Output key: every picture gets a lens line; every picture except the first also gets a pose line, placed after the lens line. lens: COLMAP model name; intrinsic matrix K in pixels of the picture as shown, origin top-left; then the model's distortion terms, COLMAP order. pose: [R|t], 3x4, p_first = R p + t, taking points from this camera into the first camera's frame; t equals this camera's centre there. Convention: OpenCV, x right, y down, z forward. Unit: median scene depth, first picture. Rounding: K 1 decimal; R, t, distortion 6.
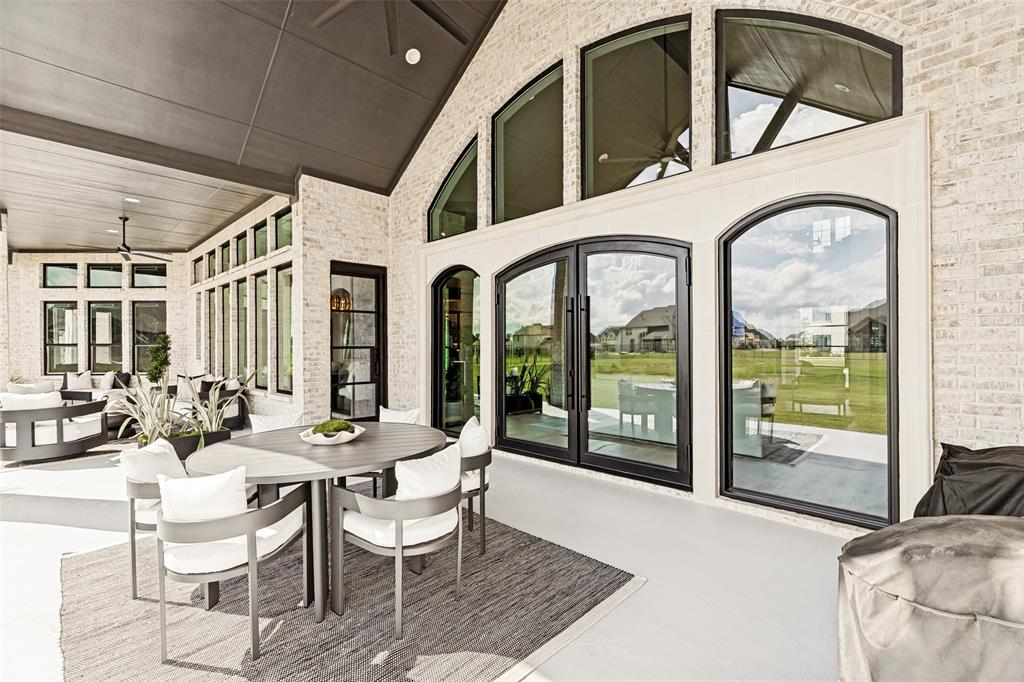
lens RADIAL K [[462.6, 0, 507.7], [0, 462.6, 341.3], [0, 0, 1]] dist [0.001949, -0.000574]
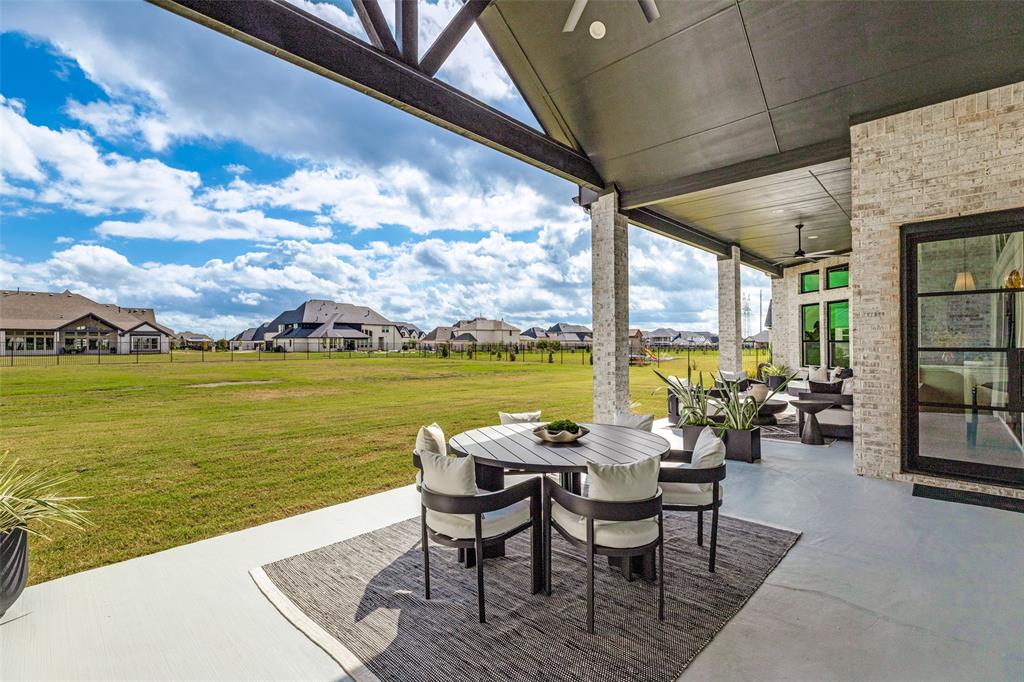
lens RADIAL K [[462.6, 0, 510.2], [0, 462.6, 344.7], [0, 0, 1]] dist [0.001949, -0.000574]
pose [[0.011282, 0.008678, -0.999899, 0.322085], [0.012319, 0.999885, 0.008817, -0.007160], [0.999860, -0.012417, 0.011173, 0.405895]]
